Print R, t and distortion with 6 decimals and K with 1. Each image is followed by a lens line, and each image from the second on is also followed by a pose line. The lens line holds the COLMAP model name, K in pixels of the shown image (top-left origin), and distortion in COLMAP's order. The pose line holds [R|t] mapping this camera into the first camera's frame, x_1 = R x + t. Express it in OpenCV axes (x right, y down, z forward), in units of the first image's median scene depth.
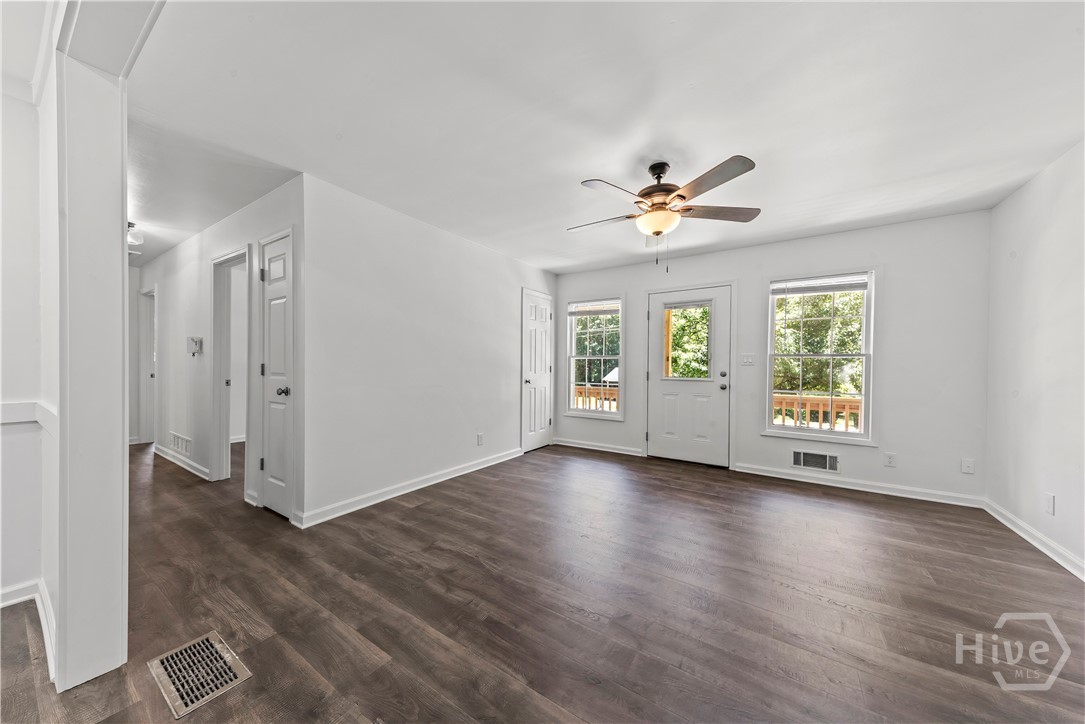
lens RADIAL K [[360.0, 0, 544.5], [0, 360.0, 366.4], [0, 0, 1]] dist [0.000973, 0.000000]
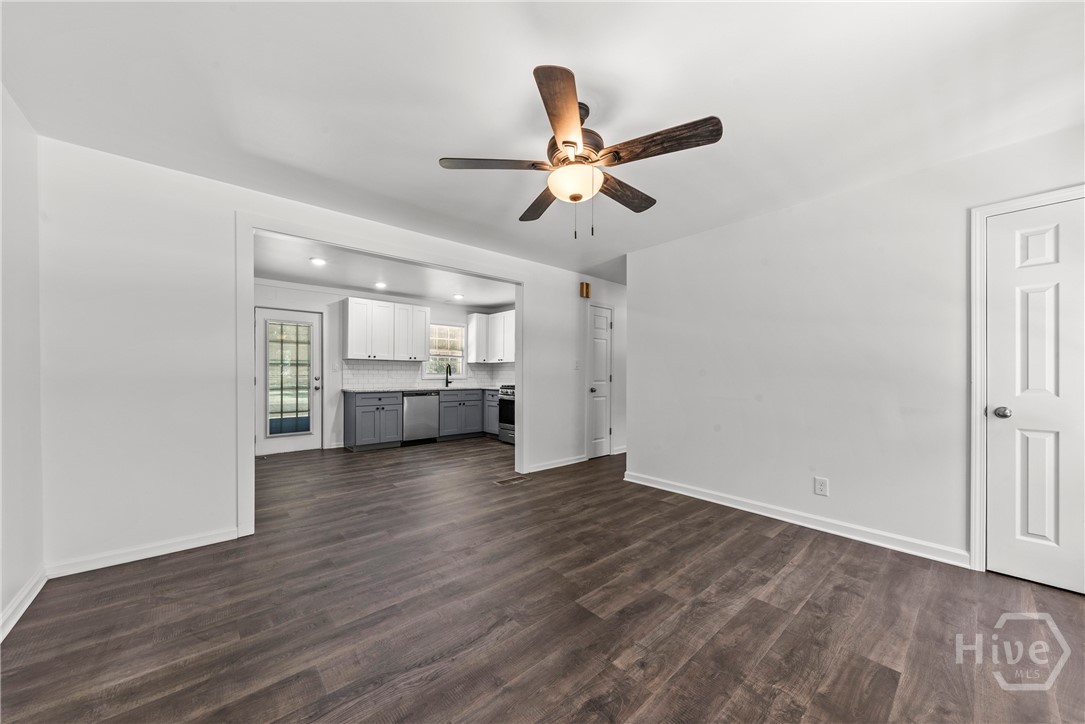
lens RADIAL K [[378.9, 0, 542.8], [0, 378.9, 384.5], [0, 0, 1]] dist [0.001879, -0.000119]
pose [[-0.268679, 0.014899, -0.963115, 0.864680], [-0.008745, 0.999801, 0.017906, 0.005189], [0.963190, 0.013234, -0.268495, 0.931997]]
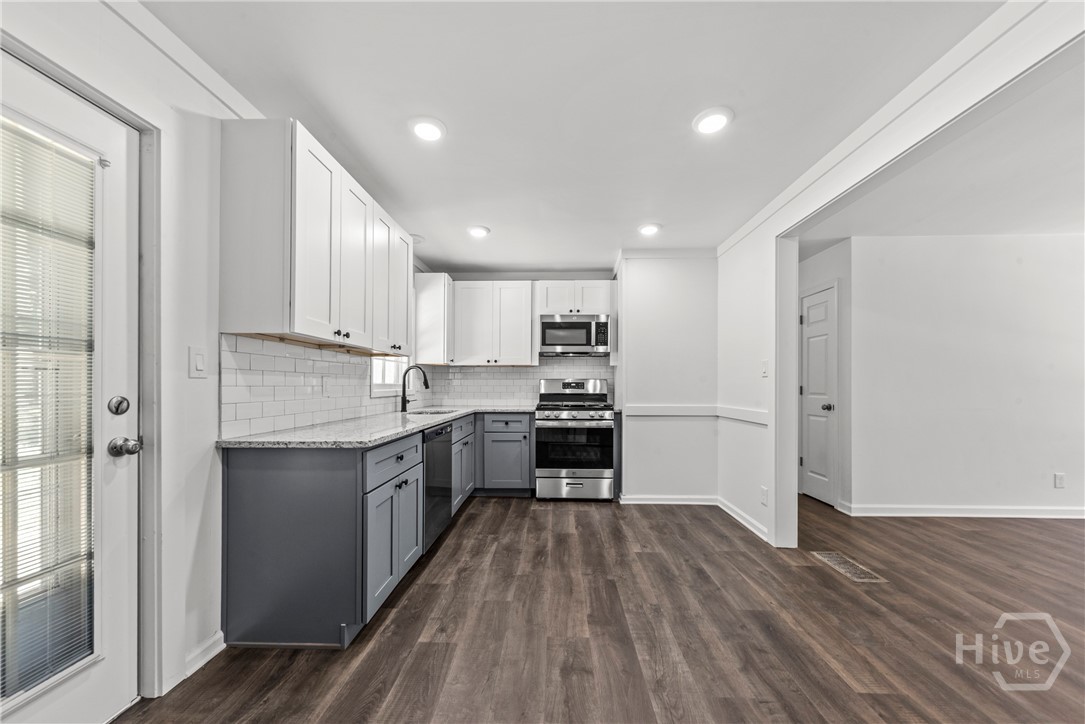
lens RADIAL K [[378.9, 0, 542.8], [0, 378.9, 384.5], [0, 0, 1]] dist [0.001879, -0.000119]
pose [[0.514998, -0.010351, -0.857129, -0.068869], [0.002009, 0.999939, -0.010868, -0.000498], [0.857189, 0.003875, 0.514987, -0.528645]]
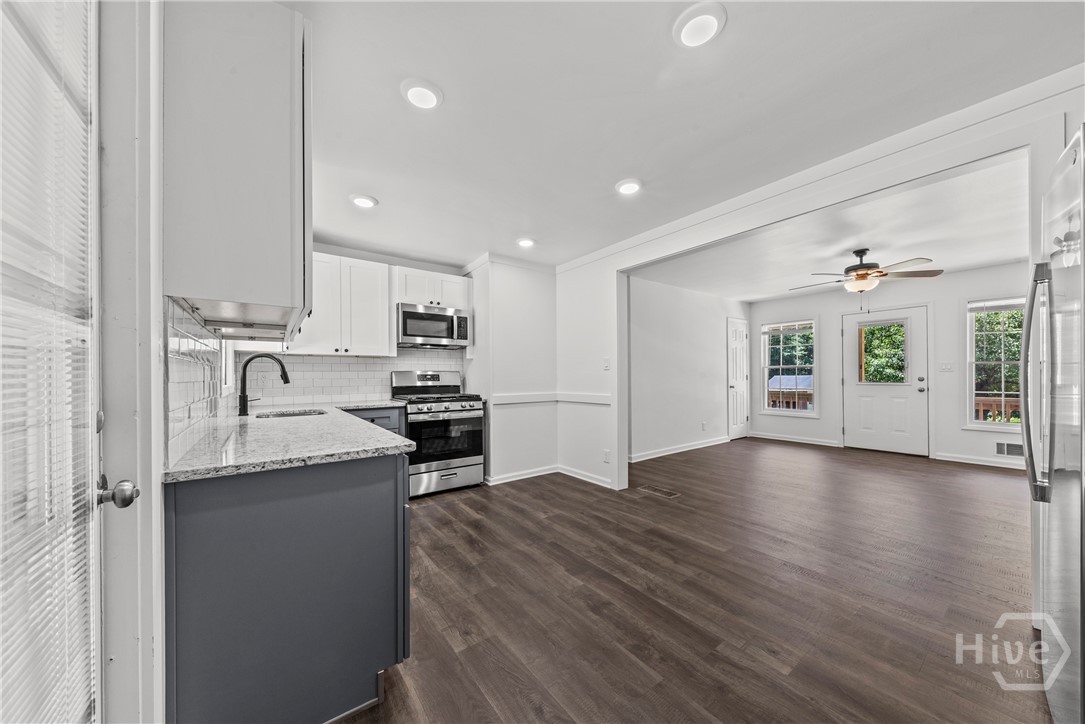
lens RADIAL K [[370.0, 0, 542.2], [0, 370.0, 375.2], [0, 0, 1]] dist [-0.000576, -0.000260]
pose [[0.936973, -0.017821, -0.348948, -0.363794], [0.016053, 0.999839, -0.007956, -0.003633], [0.349034, 0.001853, 0.937108, -0.845831]]
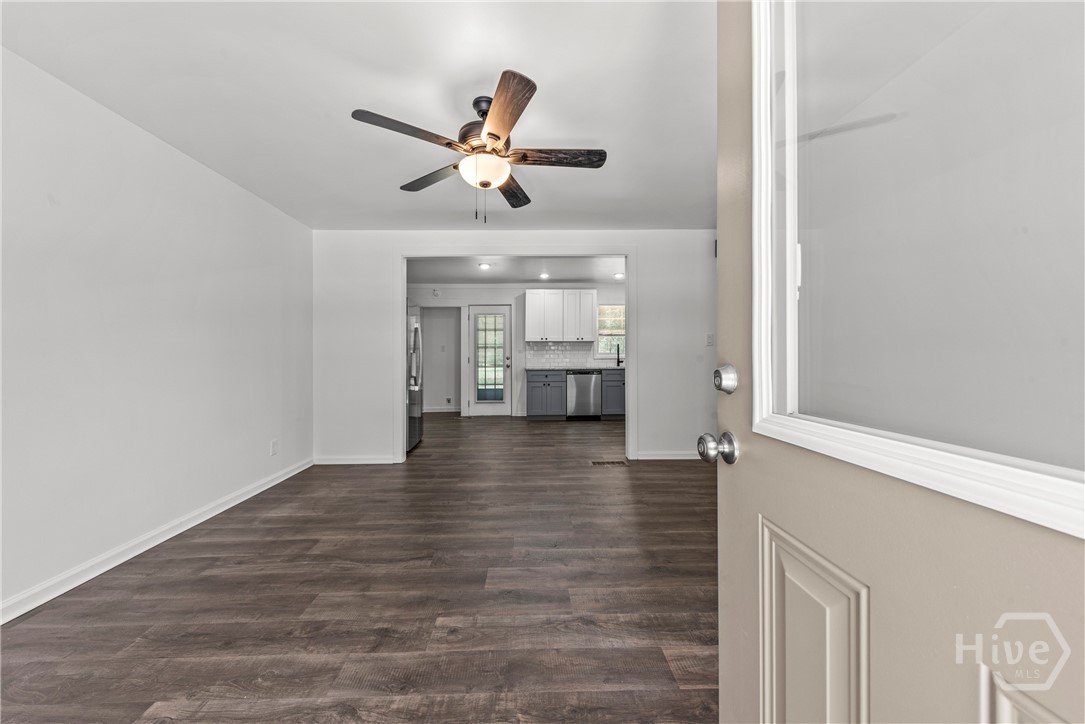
lens RADIAL K [[391.0, 0, 535.3], [0, 391.0, 357.7], [0, 0, 1]] dist [0.001680, -0.000002]
pose [[-0.825992, -0.003396, -0.563671, 0.549853], [-0.005210, 0.999985, 0.001610, 0.011762], [0.563658, 0.004267, -0.825998, 1.444612]]
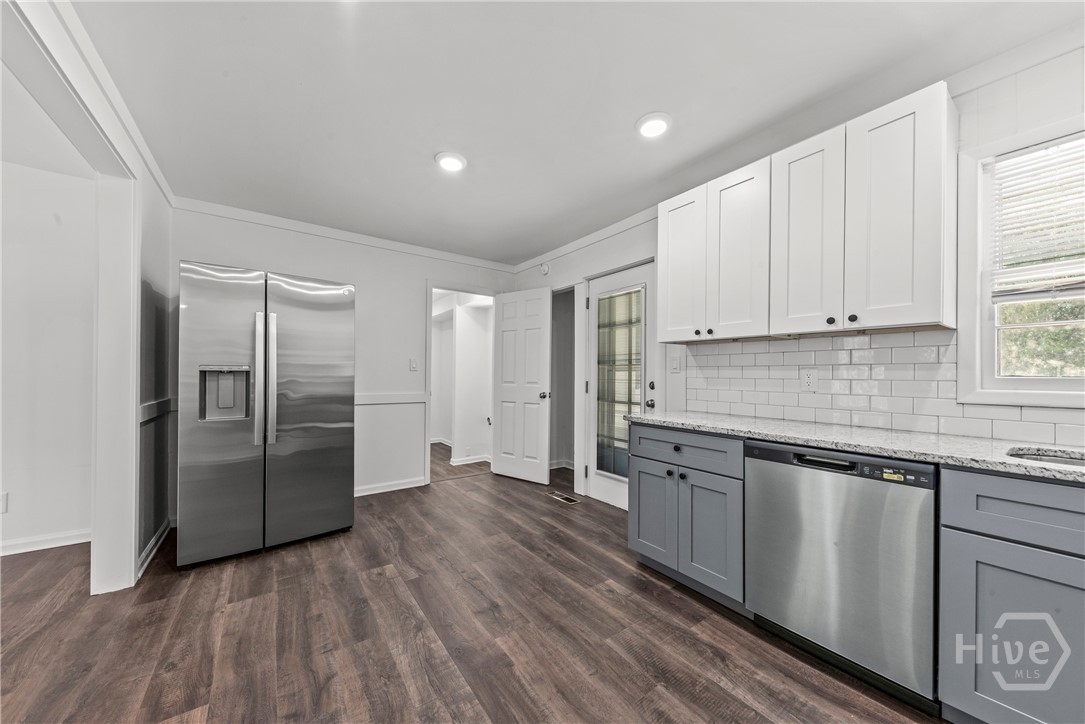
lens RADIAL K [[370.0, 0, 542.2], [0, 370.0, 375.2], [0, 0, 1]] dist [-0.000576, -0.000260]
pose [[-0.933388, -0.020728, 0.358270, -0.796877], [-0.018989, 0.999785, 0.008372, -0.012573], [-0.358366, 0.001011, -0.933581, 0.327486]]
